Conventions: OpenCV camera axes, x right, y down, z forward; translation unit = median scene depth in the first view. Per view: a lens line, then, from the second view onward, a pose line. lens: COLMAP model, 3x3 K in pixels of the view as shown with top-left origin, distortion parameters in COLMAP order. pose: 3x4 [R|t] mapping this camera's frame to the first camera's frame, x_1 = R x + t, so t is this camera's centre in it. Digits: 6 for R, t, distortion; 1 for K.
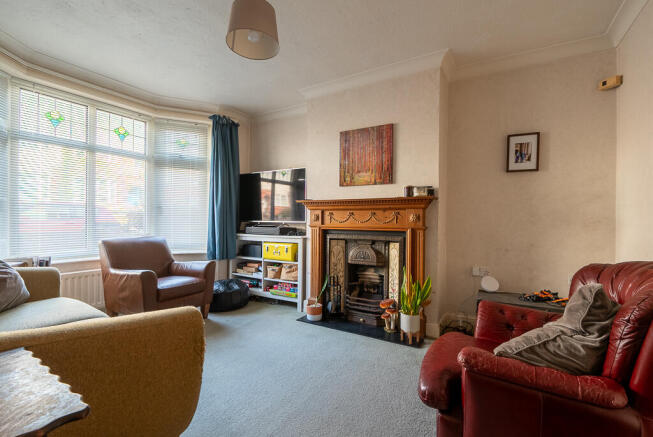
lens RADIAL K [[302.3, 0, 329.5], [0, 302.3, 217.5], [0, 0, 1]] dist [-0.002428, -0.000294]
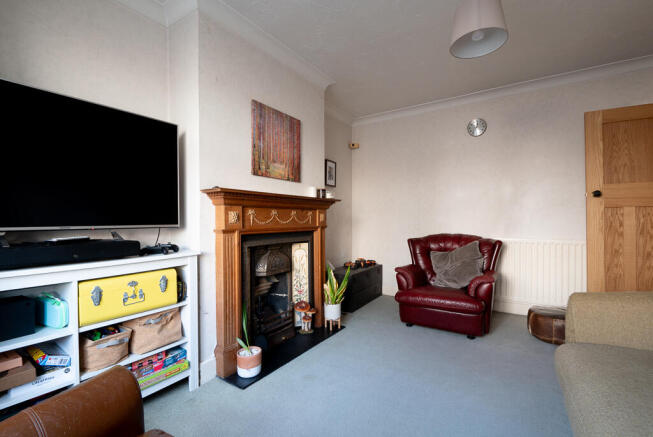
lens RADIAL K [[302.3, 0, 329.0], [0, 302.3, 220.9], [0, 0, 1]] dist [-0.002428, -0.000294]
pose [[0.022231, -0.009102, 0.999711, -0.717585], [0.003611, 0.999953, 0.009024, 0.002871], [-0.999746, 0.003409, 0.022263, 0.834380]]
